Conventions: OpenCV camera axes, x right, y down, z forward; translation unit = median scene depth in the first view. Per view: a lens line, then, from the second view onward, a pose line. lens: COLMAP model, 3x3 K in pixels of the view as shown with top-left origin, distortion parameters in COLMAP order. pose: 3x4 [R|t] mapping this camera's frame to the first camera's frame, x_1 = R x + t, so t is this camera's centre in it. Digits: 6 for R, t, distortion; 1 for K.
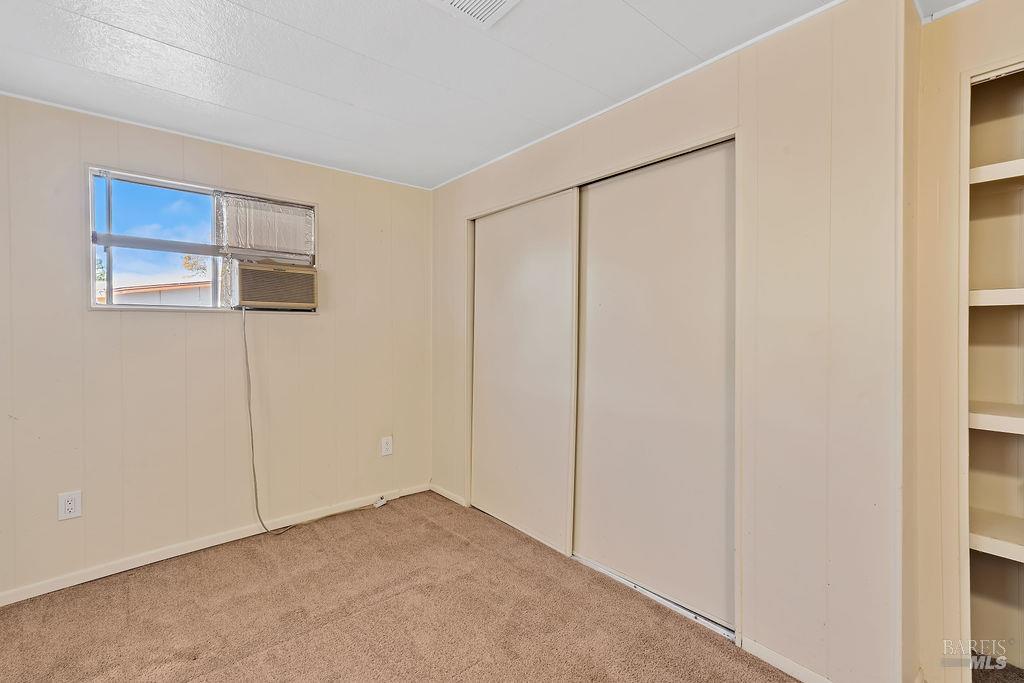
lens RADIAL K [[462.8, 0, 510.5], [0, 462.8, 331.3], [0, 0, 1]] dist [-0.000908, 0.002014]
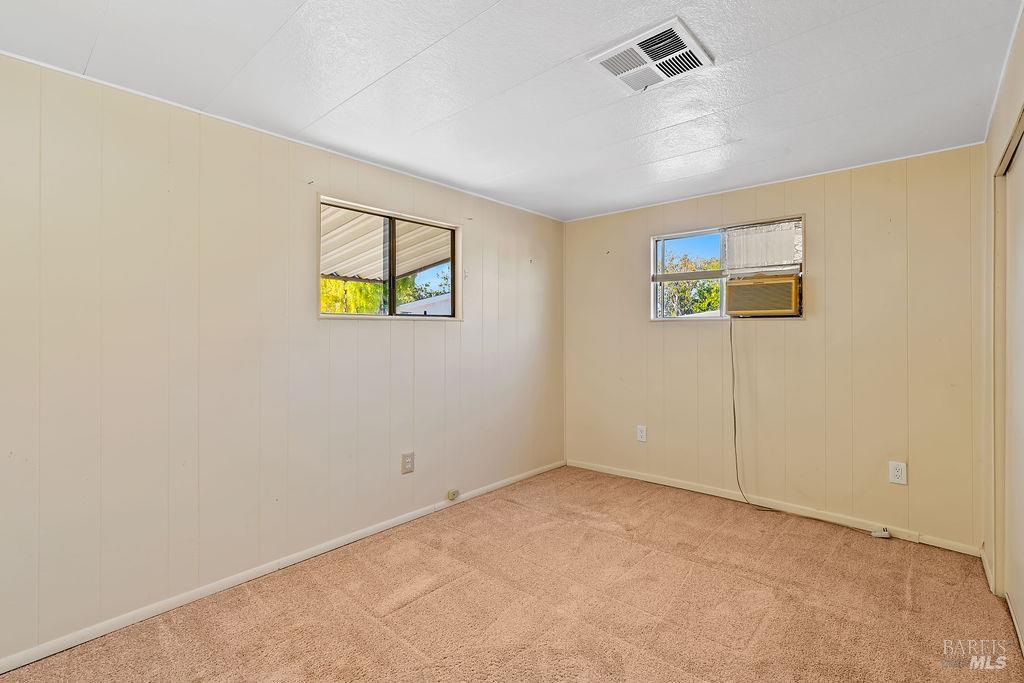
lens RADIAL K [[462.8, 0, 508.3], [0, 462.8, 334.2], [0, 0, 1]] dist [-0.000908, 0.002014]
pose [[0.127328, 0.006544, -0.991839, 0.565991], [-0.010551, 0.999931, 0.005243, -0.001917], [0.991805, 0.009797, 0.127388, 0.221955]]
